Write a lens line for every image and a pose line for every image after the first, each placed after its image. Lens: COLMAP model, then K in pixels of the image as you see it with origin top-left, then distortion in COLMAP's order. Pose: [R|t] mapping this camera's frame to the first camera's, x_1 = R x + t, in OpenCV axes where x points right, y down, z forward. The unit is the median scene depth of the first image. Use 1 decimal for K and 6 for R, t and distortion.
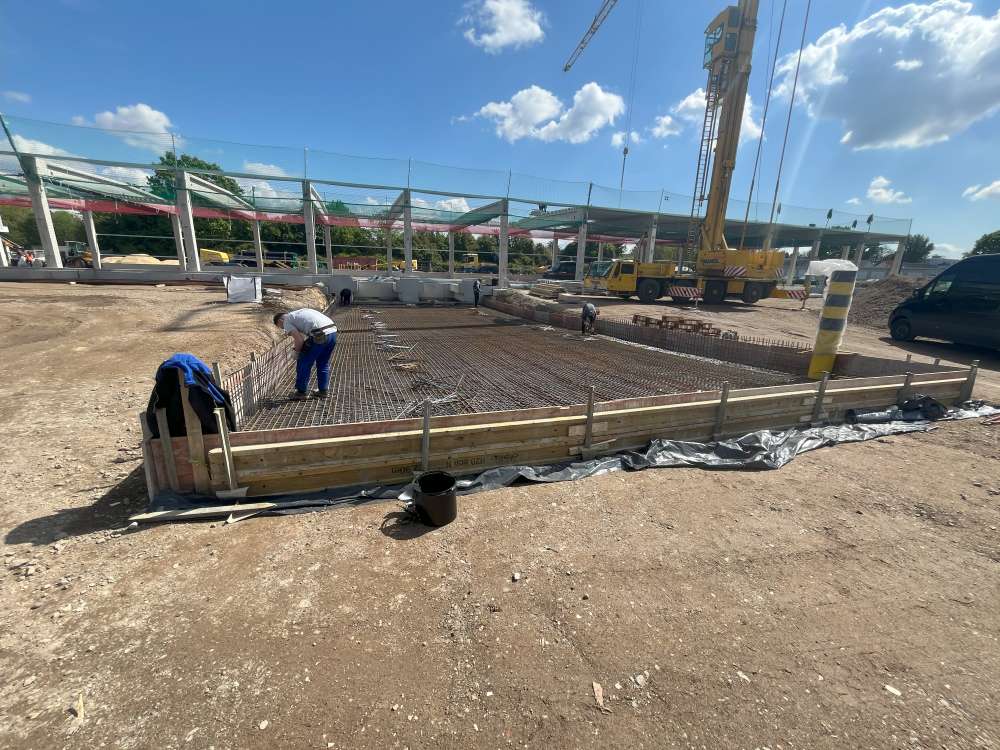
lens RADIAL K [[402.0, 0, 500.0], [0, 402.0, 375.0], [0, 0, 1]] dist [-0.001468, -0.000042]
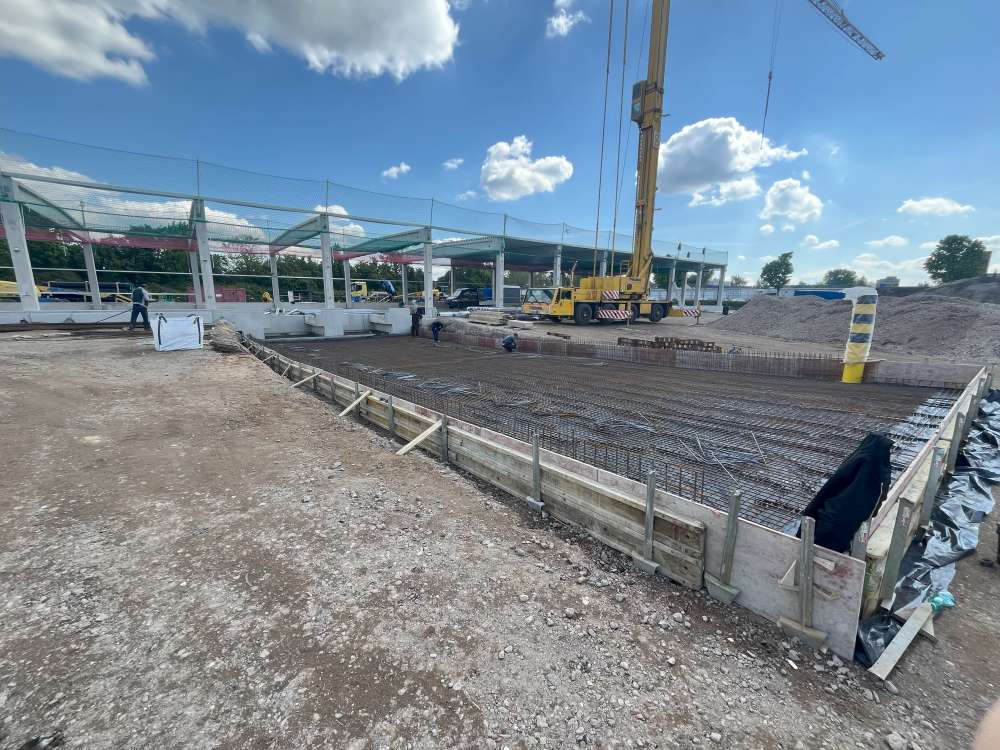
lens RADIAL K [[402.0, 0, 500.0], [0, 402.0, 375.0], [0, 0, 1]] dist [-0.001468, -0.000042]
pose [[0.944220, -0.084820, 0.318204, -0.189108], [0.104160, 0.993577, -0.044231, -0.022110], [-0.312408, 0.074907, 0.946990, 0.055296]]
